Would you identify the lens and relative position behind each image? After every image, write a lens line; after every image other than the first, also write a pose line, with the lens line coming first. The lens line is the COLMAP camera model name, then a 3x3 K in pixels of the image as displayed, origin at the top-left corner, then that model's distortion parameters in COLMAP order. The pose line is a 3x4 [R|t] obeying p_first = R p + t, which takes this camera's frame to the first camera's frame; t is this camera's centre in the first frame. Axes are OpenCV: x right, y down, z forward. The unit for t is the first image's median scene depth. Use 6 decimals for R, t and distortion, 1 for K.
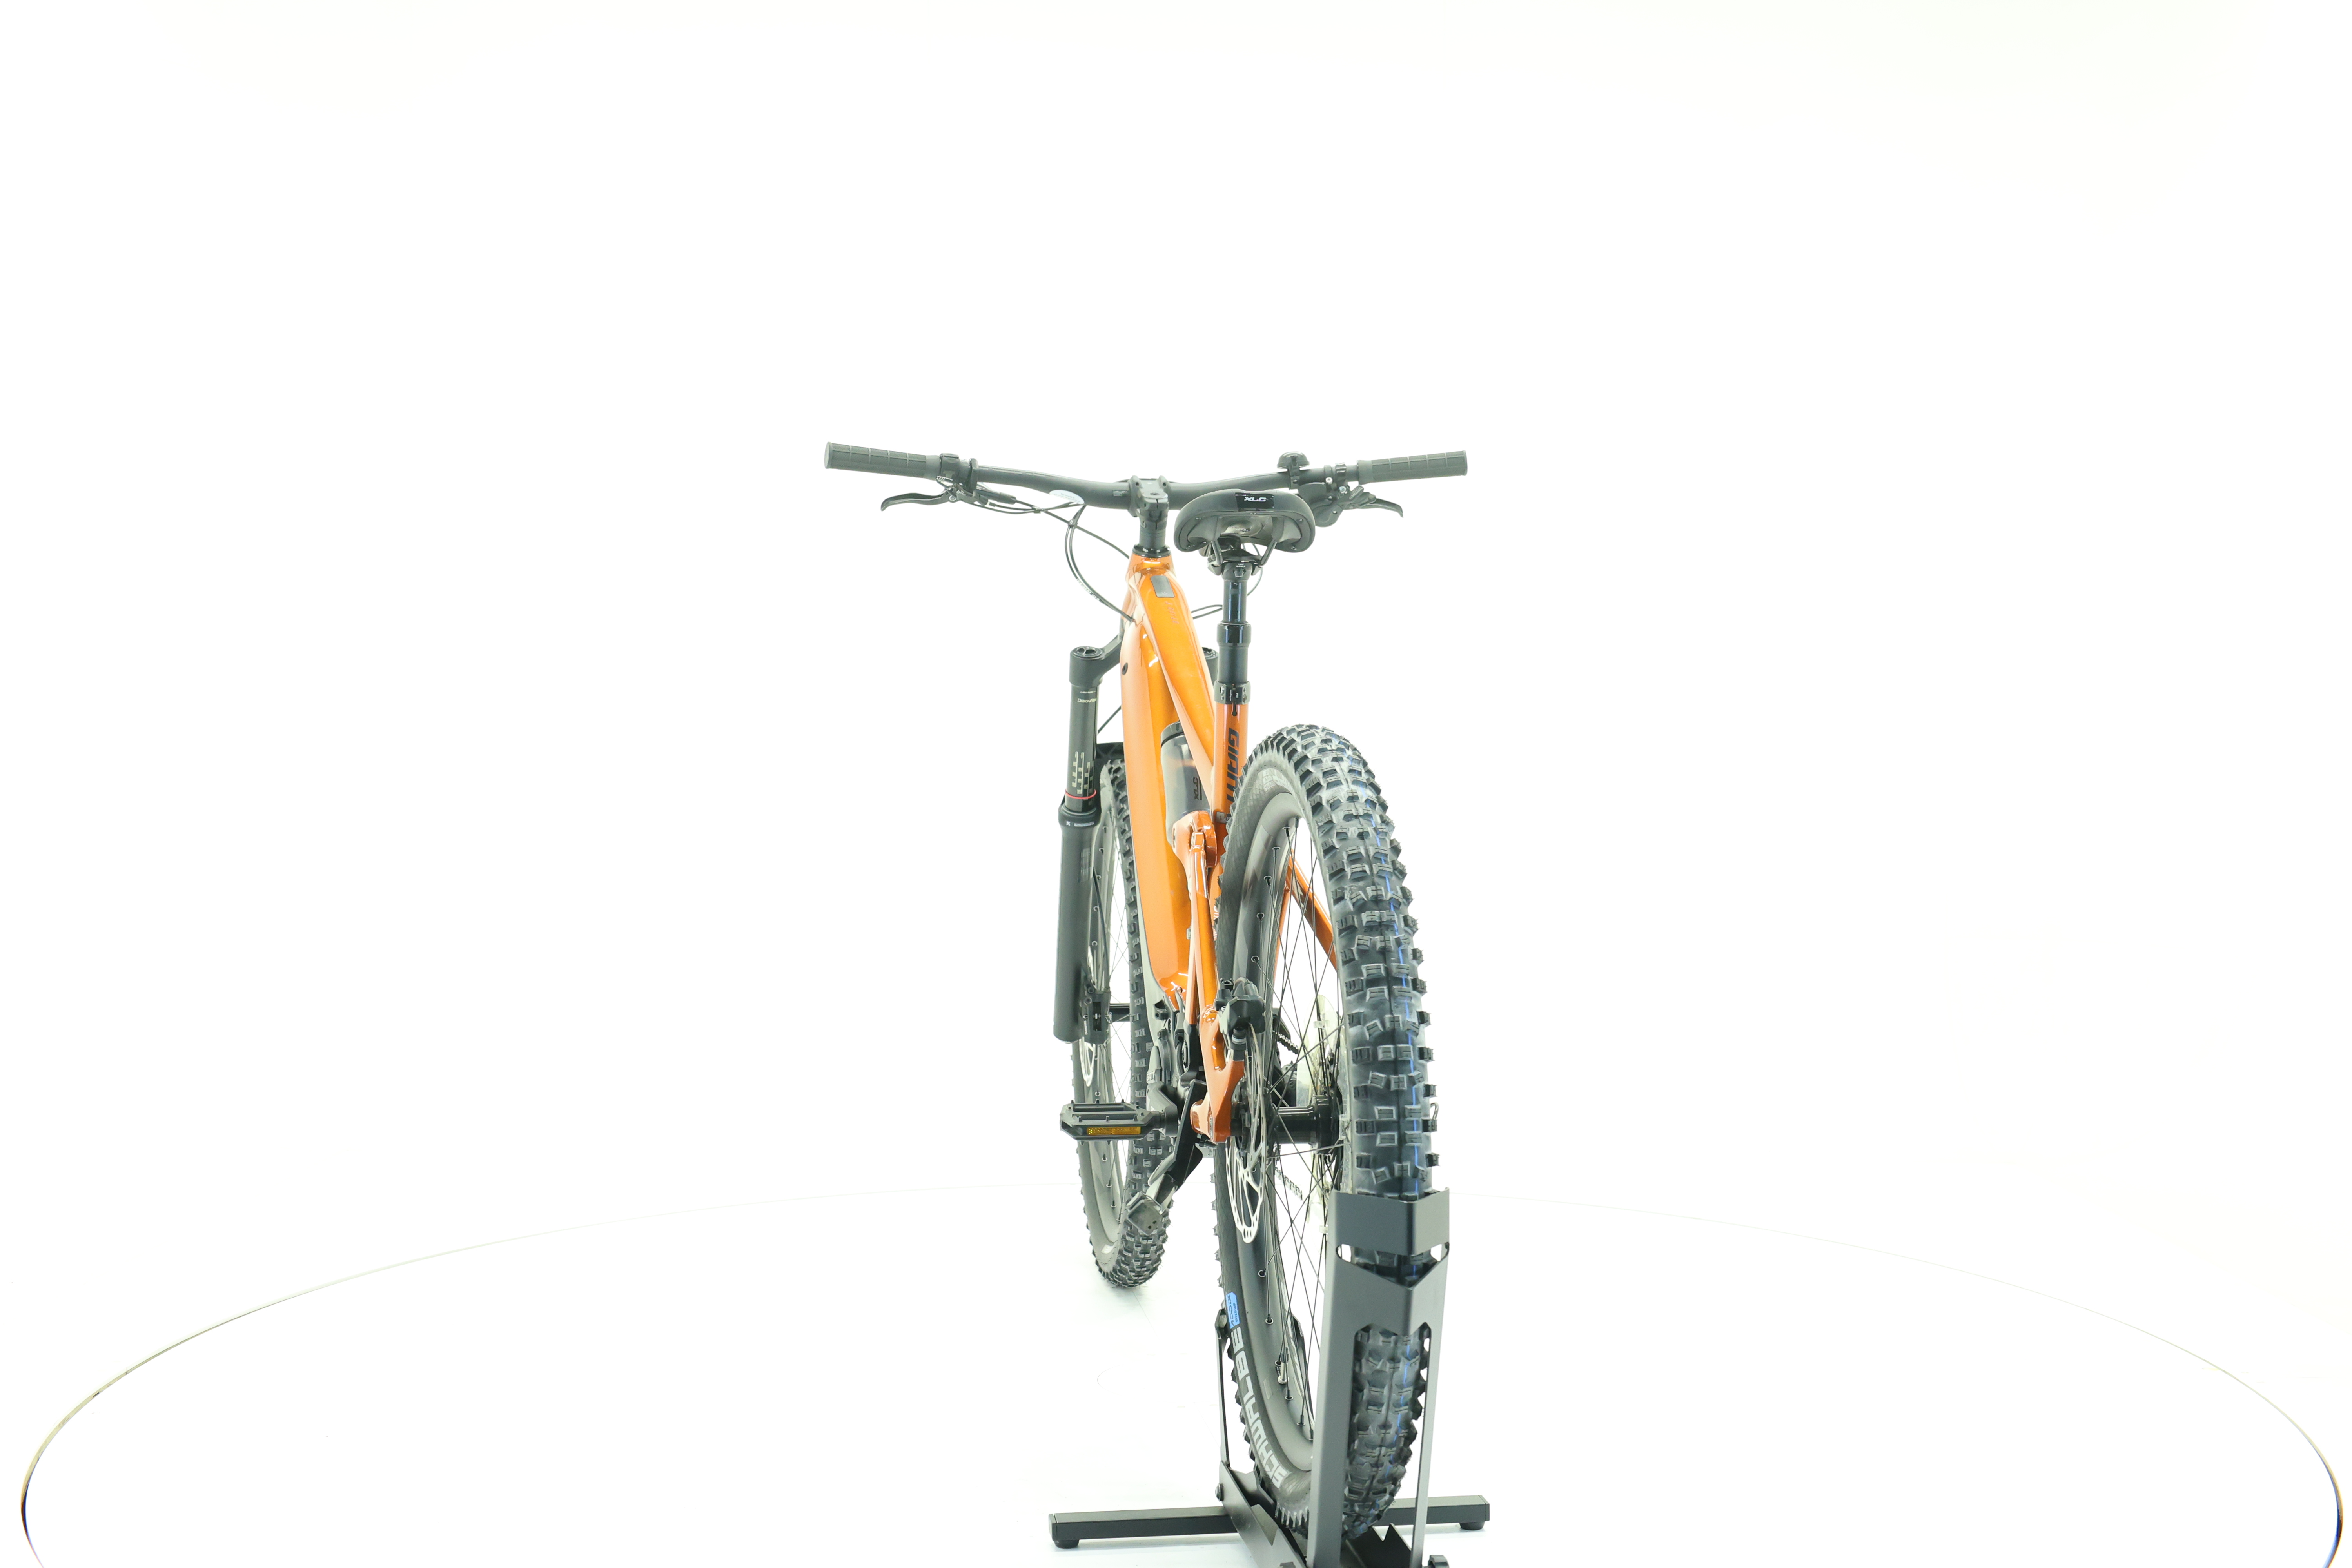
lens RADIAL K [[2503.3, 0, 1176.9], [0, 2503.3, 733.6], [0, 0, 1]] dist [-0.020826, 0.003947]
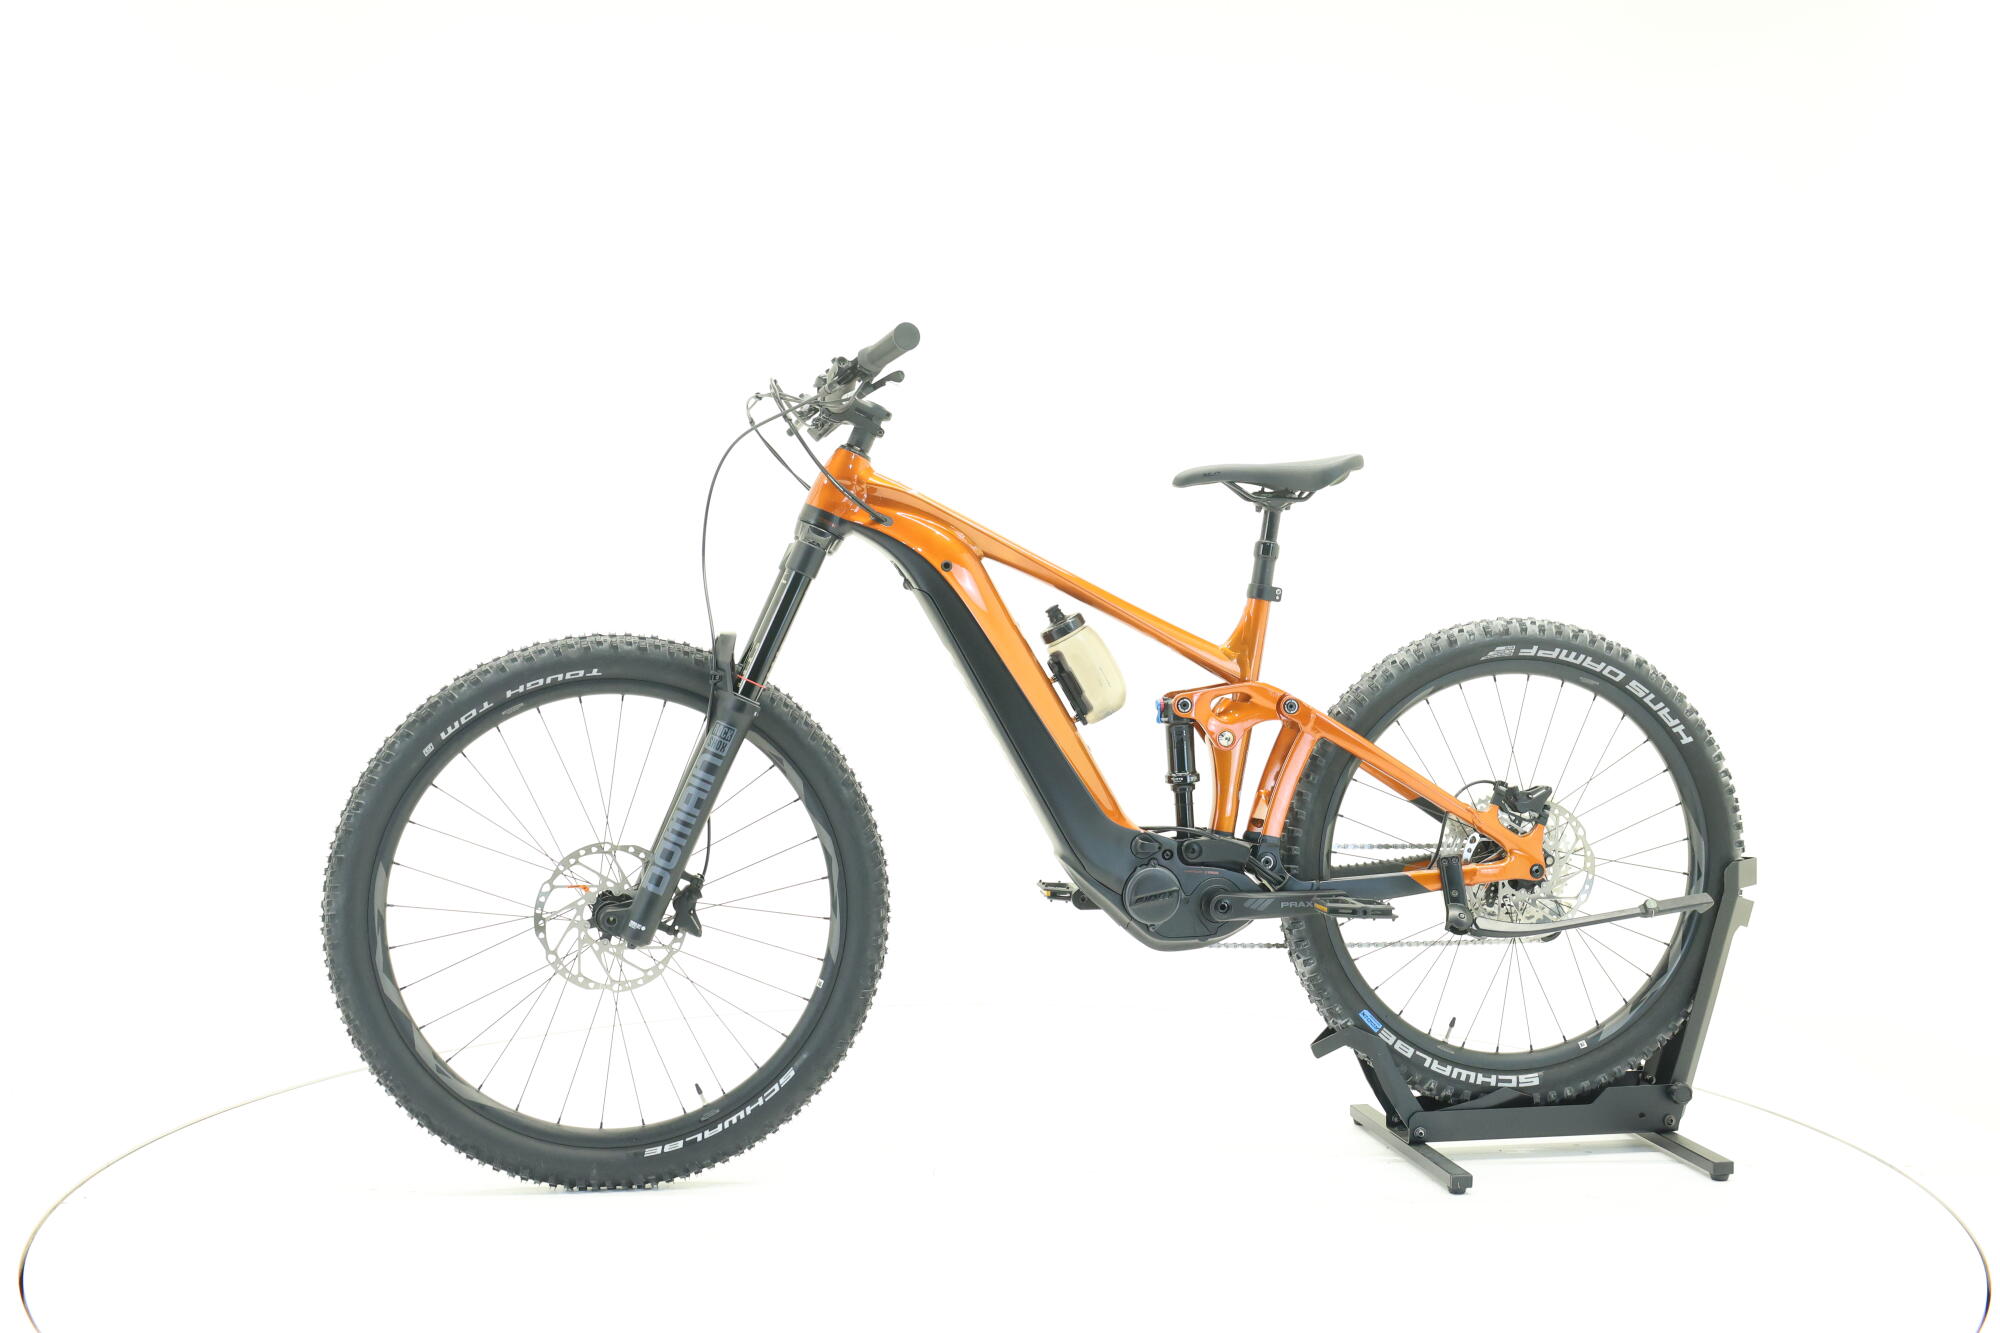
lens RADIAL K [[2128.6, 0, 1000.7], [0, 2128.6, 623.6], [0, 0, 1]] dist [-0.020826, 0.003947]
pose [[-0.013983, -0.007178, 0.999876, -0.934025], [-0.001264, 0.999974, 0.007161, -0.006700], [-0.999901, -0.001163, -0.013991, 0.952899]]
